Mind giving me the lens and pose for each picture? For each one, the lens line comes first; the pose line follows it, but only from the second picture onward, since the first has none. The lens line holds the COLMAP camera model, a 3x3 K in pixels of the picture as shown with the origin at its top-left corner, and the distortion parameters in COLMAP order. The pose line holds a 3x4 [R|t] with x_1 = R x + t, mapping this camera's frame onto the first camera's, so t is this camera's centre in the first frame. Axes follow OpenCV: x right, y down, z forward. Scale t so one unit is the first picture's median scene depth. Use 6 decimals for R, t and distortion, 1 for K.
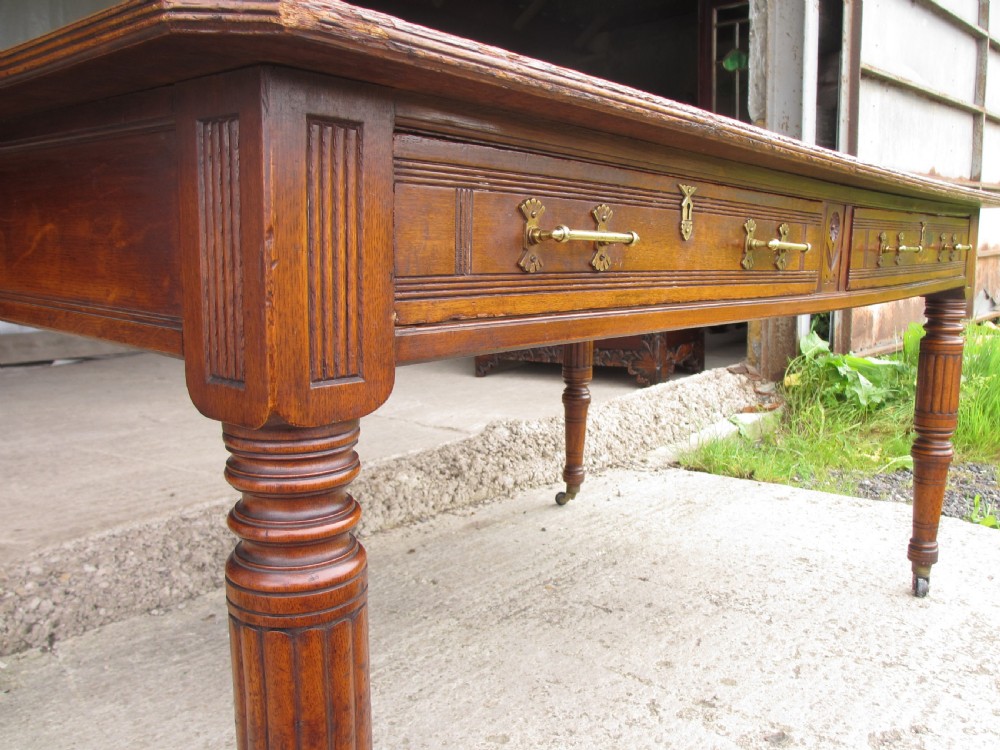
lens RADIAL K [[838.4, 0, 502.5], [0, 838.4, 389.7], [0, 0, 1]] dist [-0.062781, 0.034599]
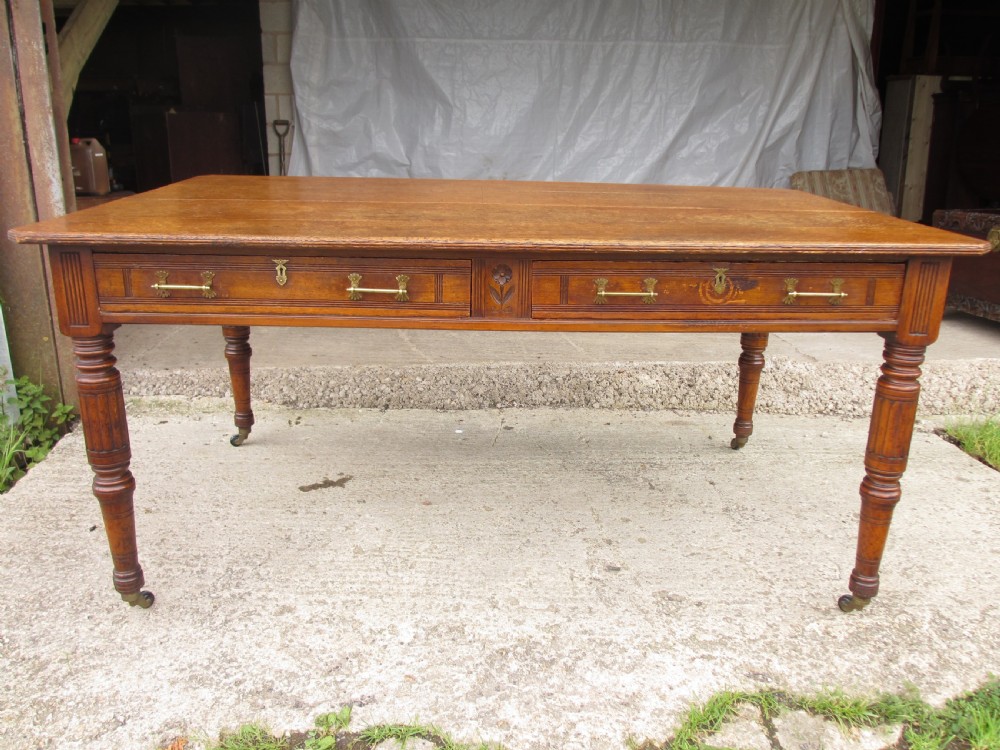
lens RADIAL K [[838.4, 0, 499.4], [0, 838.4, 374.7], [0, 0, 1]] dist [-0.062781, 0.034599]
pose [[0.689280, 0.216821, -0.691290, 0.901733], [-0.137085, 0.975963, 0.169422, -0.136268], [0.711408, -0.022014, 0.702435, -0.203640]]
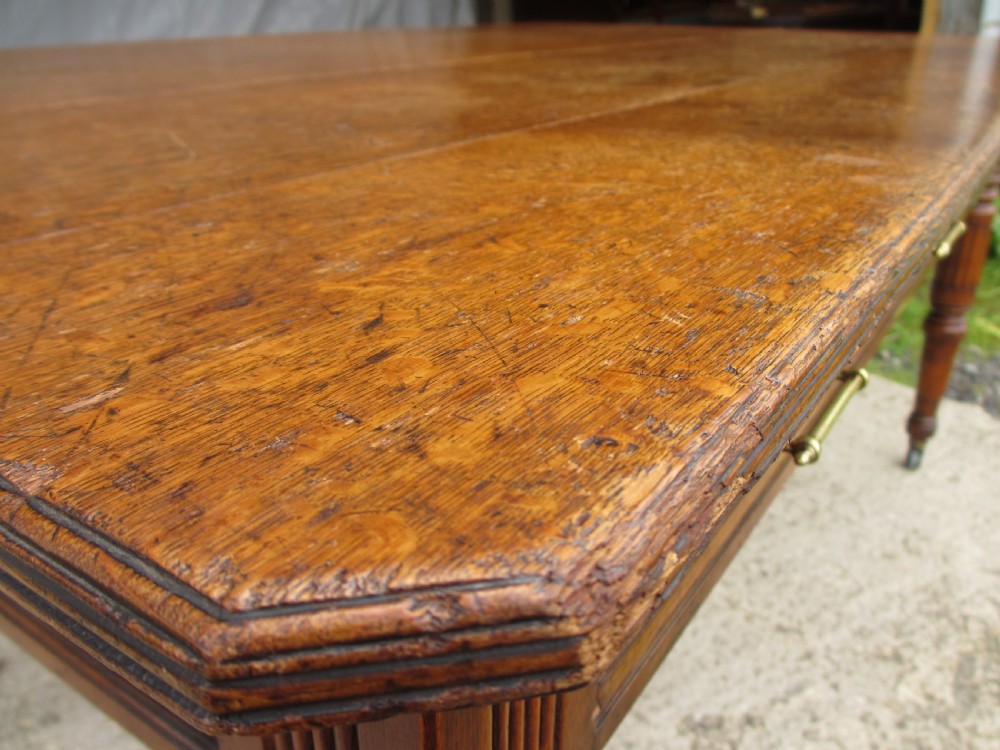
lens RADIAL K [[838.4, 0, 504.2], [0, 838.4, 387.6], [0, 0, 1]] dist [-0.062781, 0.034599]
pose [[0.960538, 0.101385, -0.259013, 0.339221], [-0.033416, 0.966521, 0.254401, -0.112318], [0.276134, -0.235707, 0.931769, 0.141198]]
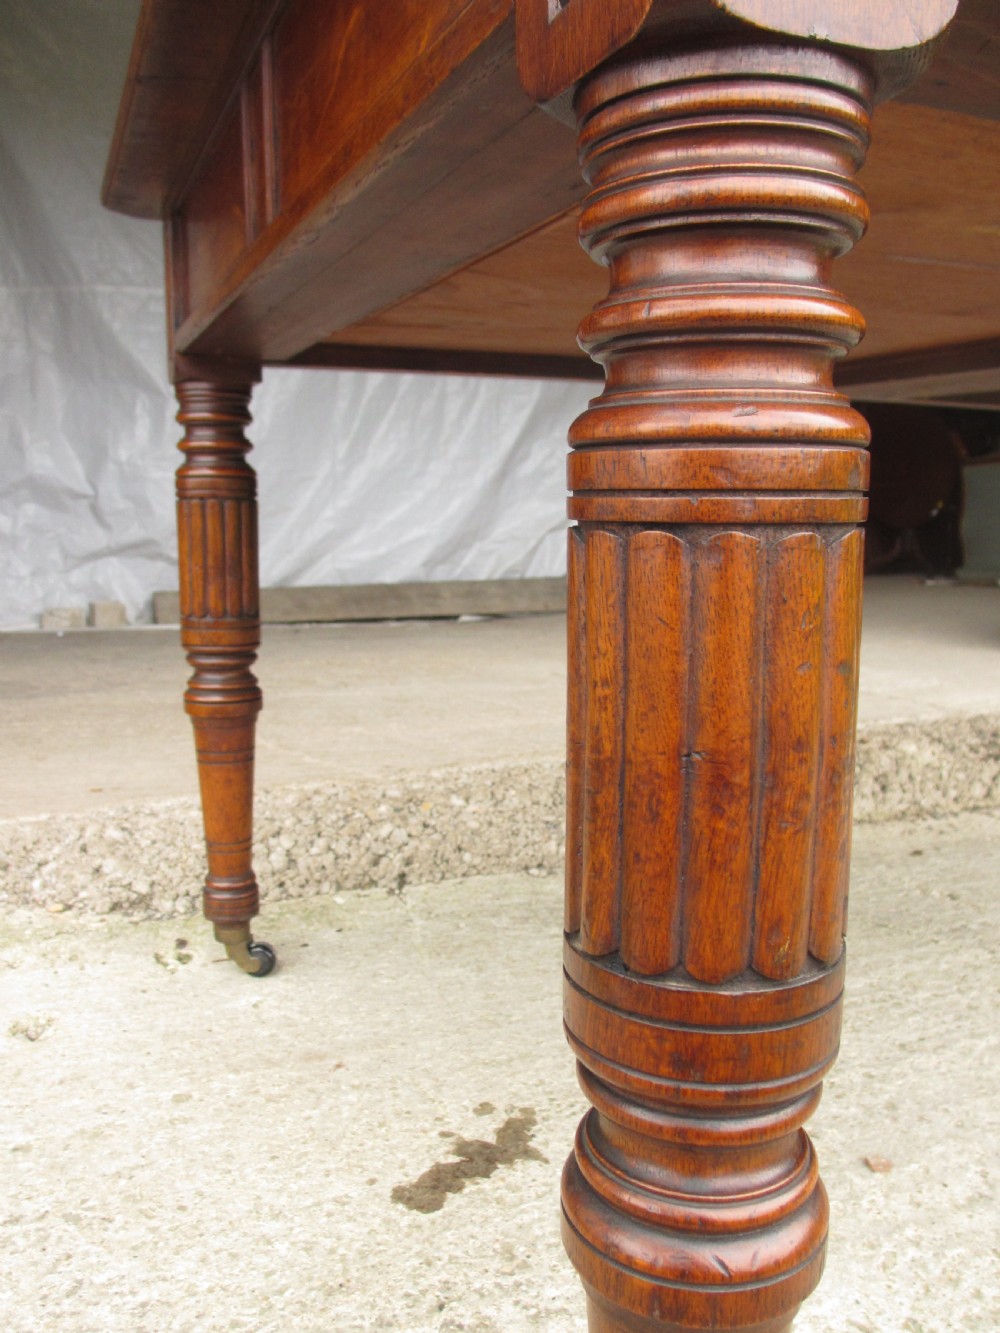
lens RADIAL K [[1117.5, 0, 490.3], [0, 1117.5, 669.7], [0, 0, 1]] dist [-0.062781, 0.034599]
pose [[0.885455, 0.056531, -0.461274, -0.018207], [-0.070329, 0.997442, -0.012762, 0.104096], [0.459373, 0.043741, 0.887166, 0.114104]]
